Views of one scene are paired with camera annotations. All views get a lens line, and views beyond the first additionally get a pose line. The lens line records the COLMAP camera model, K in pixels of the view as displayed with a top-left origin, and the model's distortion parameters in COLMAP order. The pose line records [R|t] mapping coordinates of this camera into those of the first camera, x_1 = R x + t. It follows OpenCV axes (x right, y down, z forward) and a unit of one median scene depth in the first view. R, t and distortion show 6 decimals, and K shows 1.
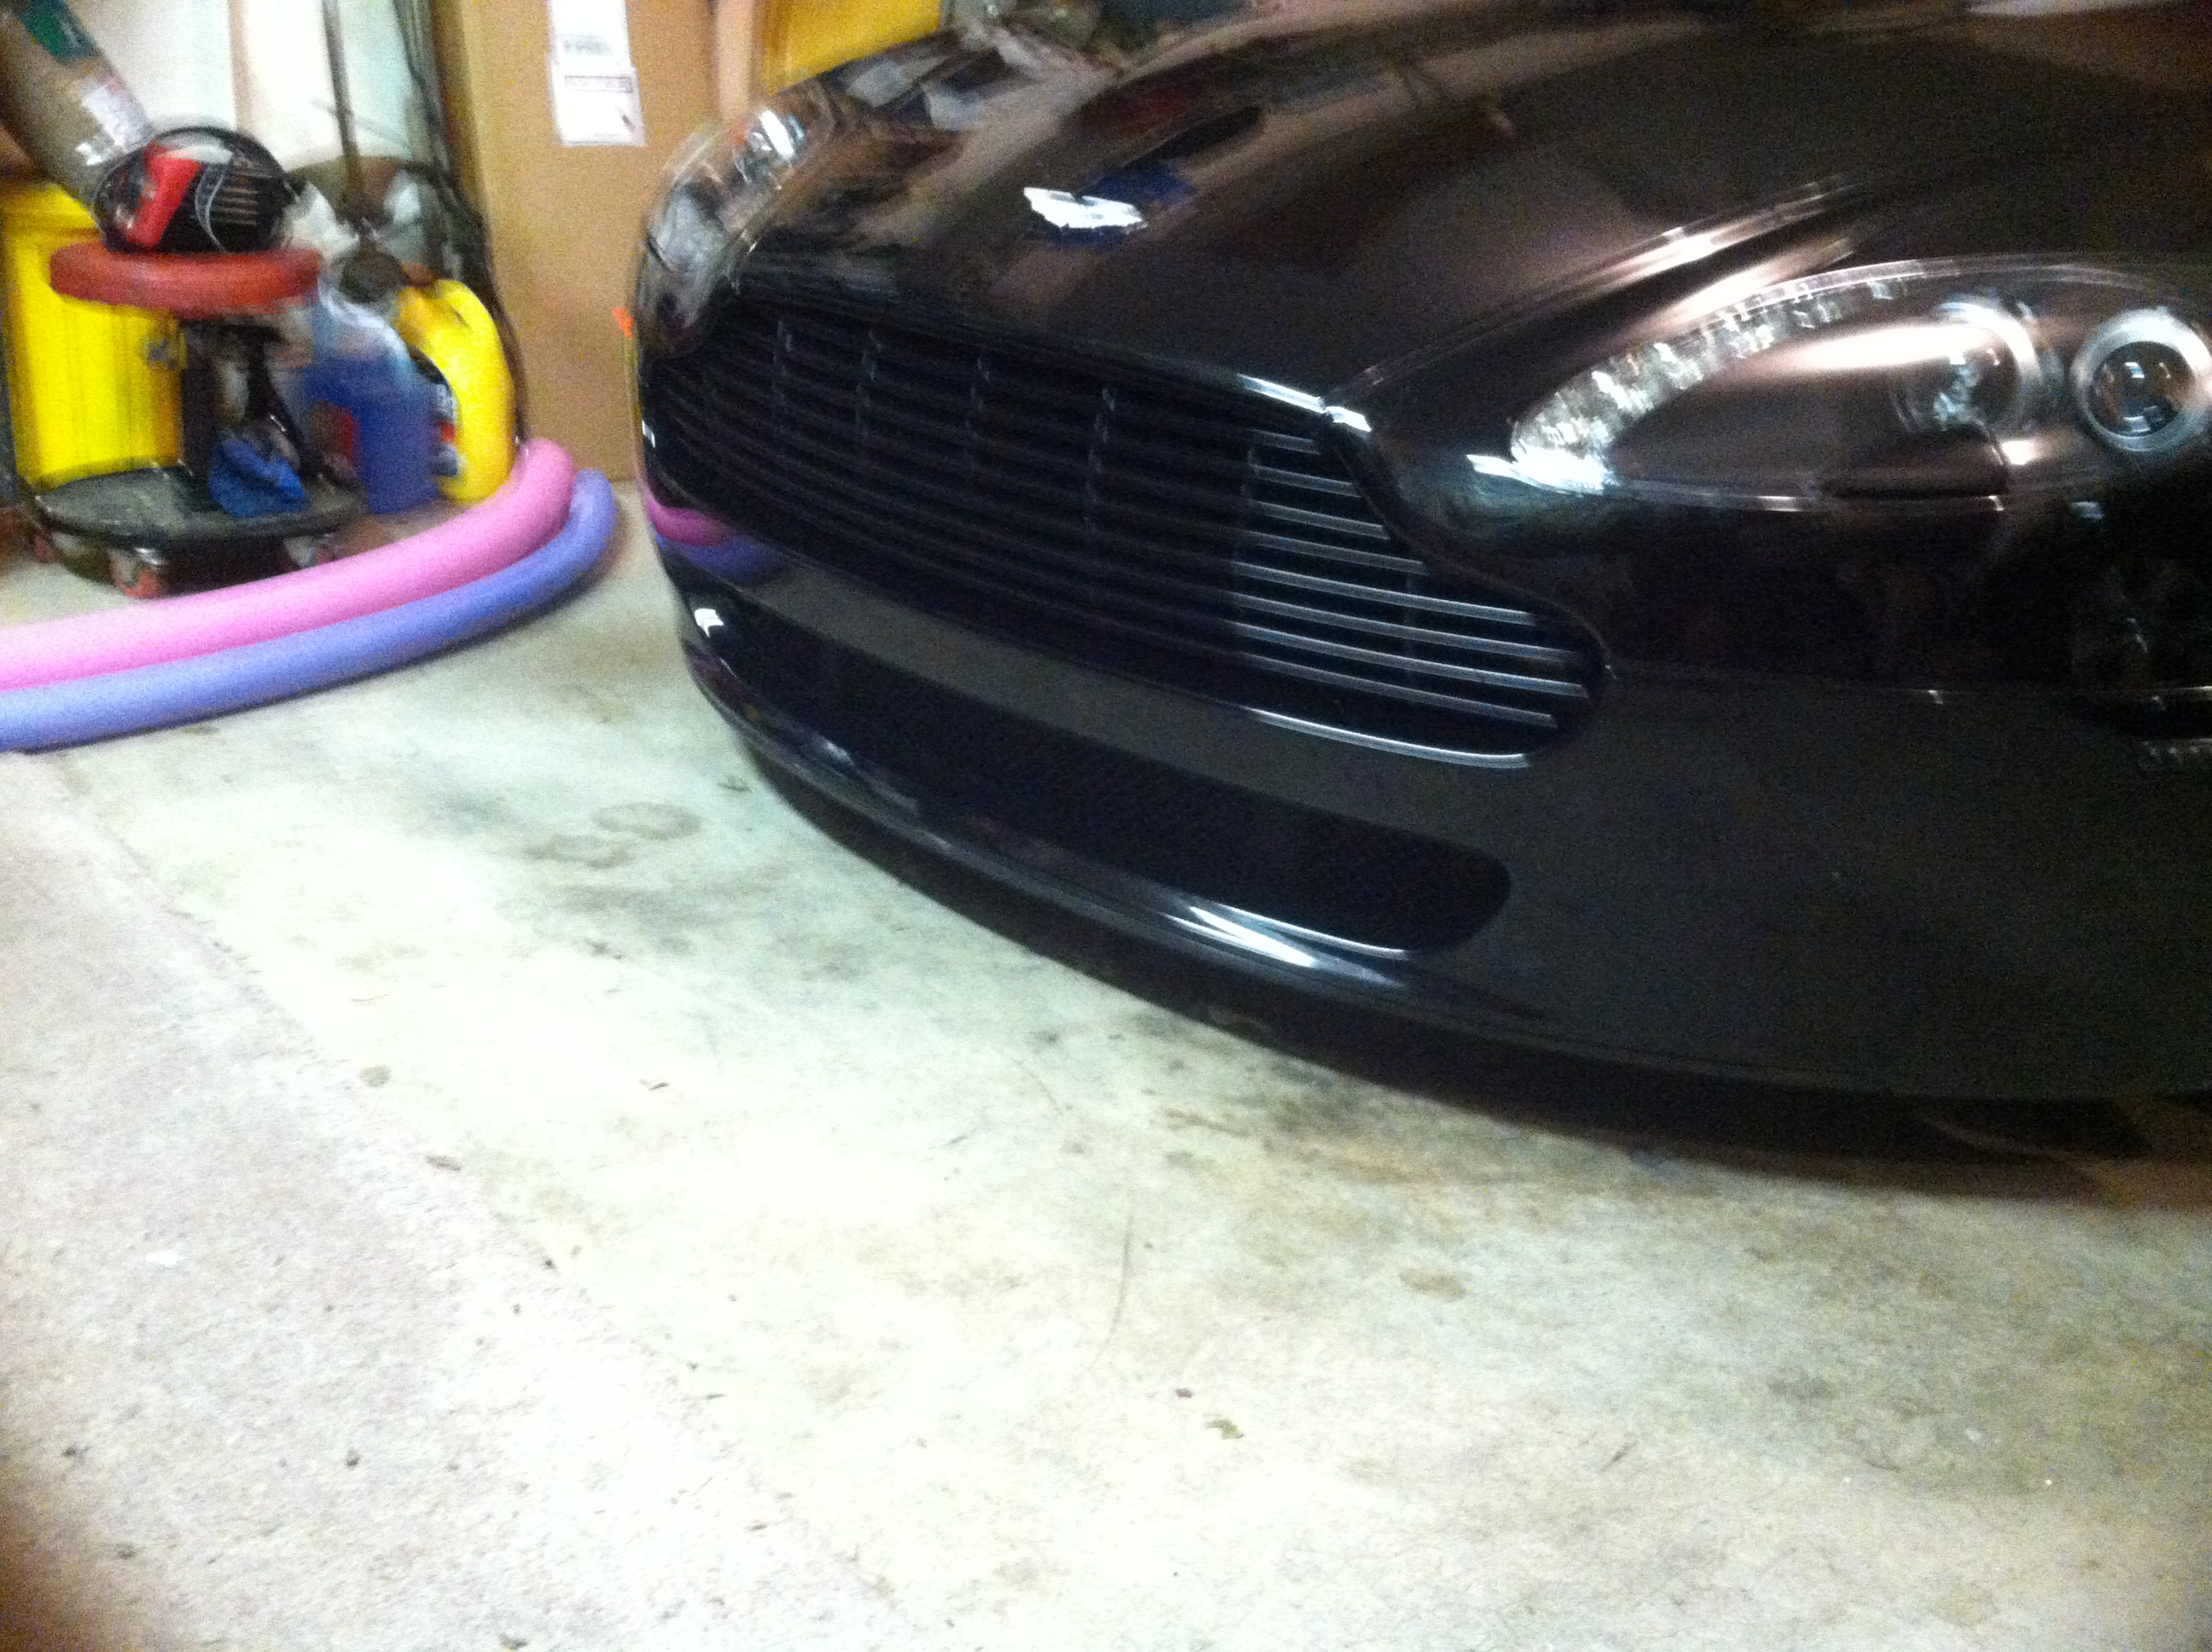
lens RADIAL K [[2006.6, 0, 1154.9], [0, 2006.6, 776.4], [0, 0, 1]] dist [-0.001892, 0.000000]
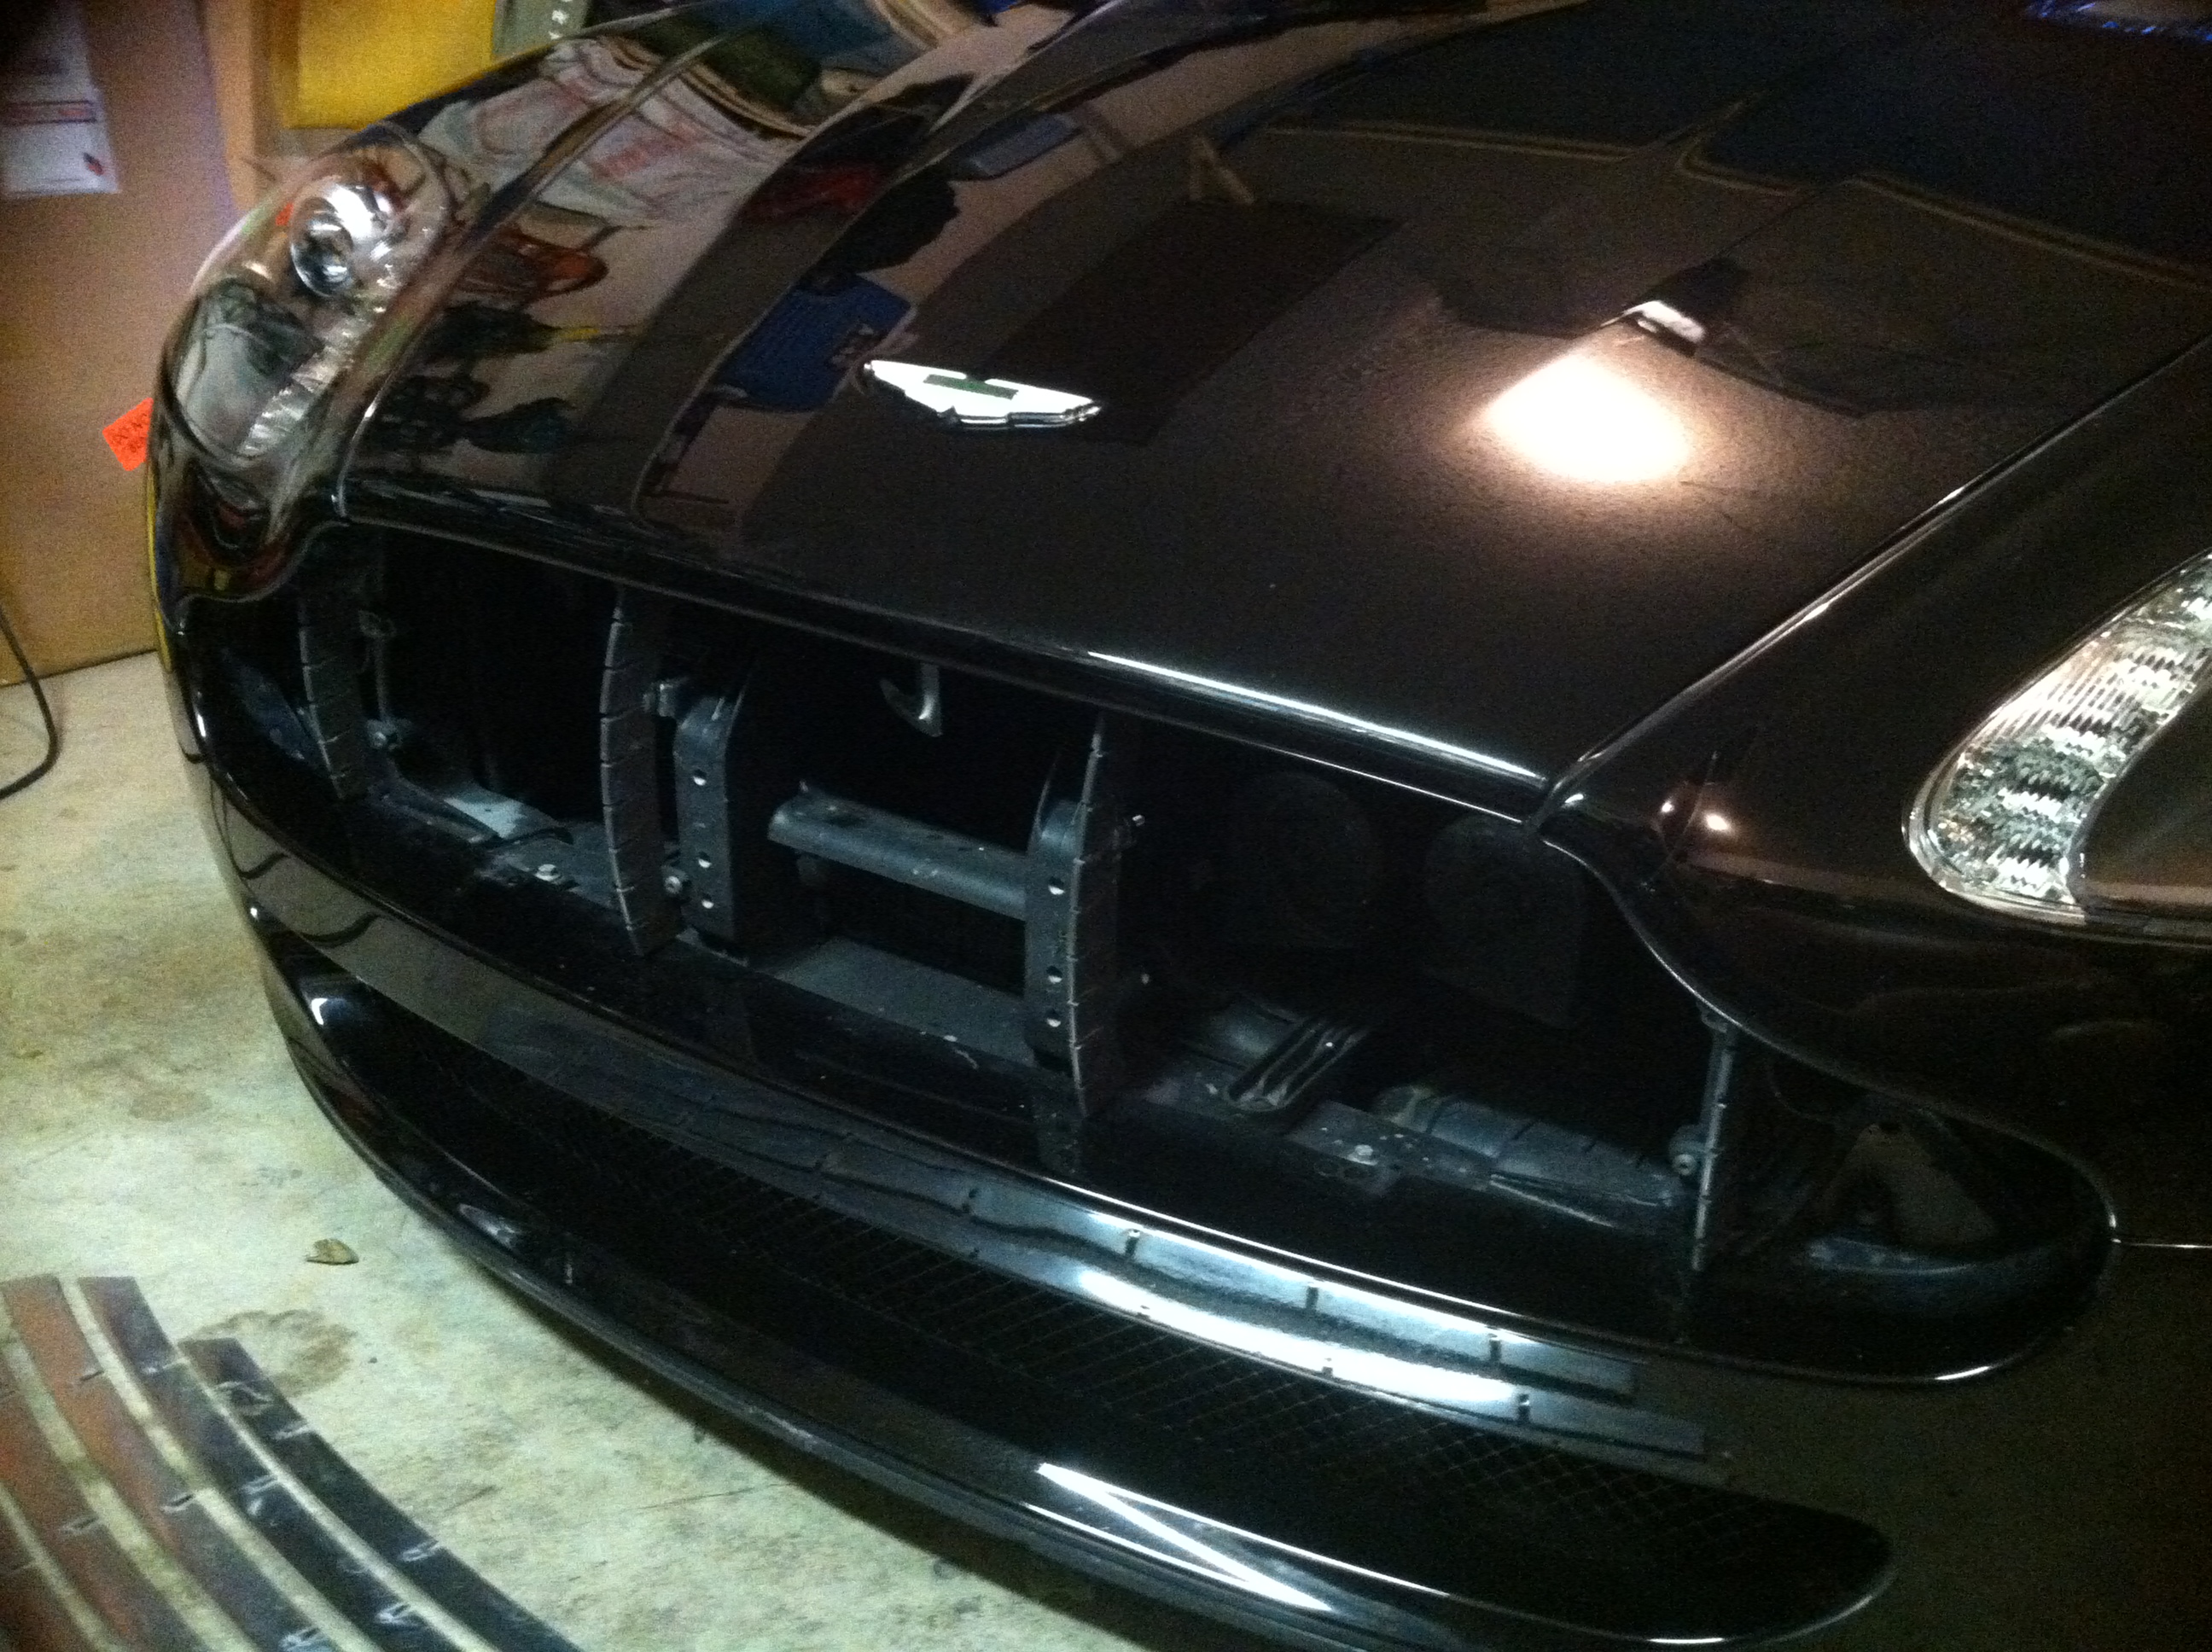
lens RADIAL K [[2006.6, 0, 1096.2], [0, 2006.6, 803.3], [0, 0, 1]] dist [-0.001892, 0.000000]
pose [[0.978582, -0.077534, 0.190699, -0.142489], [0.074649, 0.996961, 0.022278, -0.193651], [-0.191846, -0.007565, 0.981396, 0.467559]]
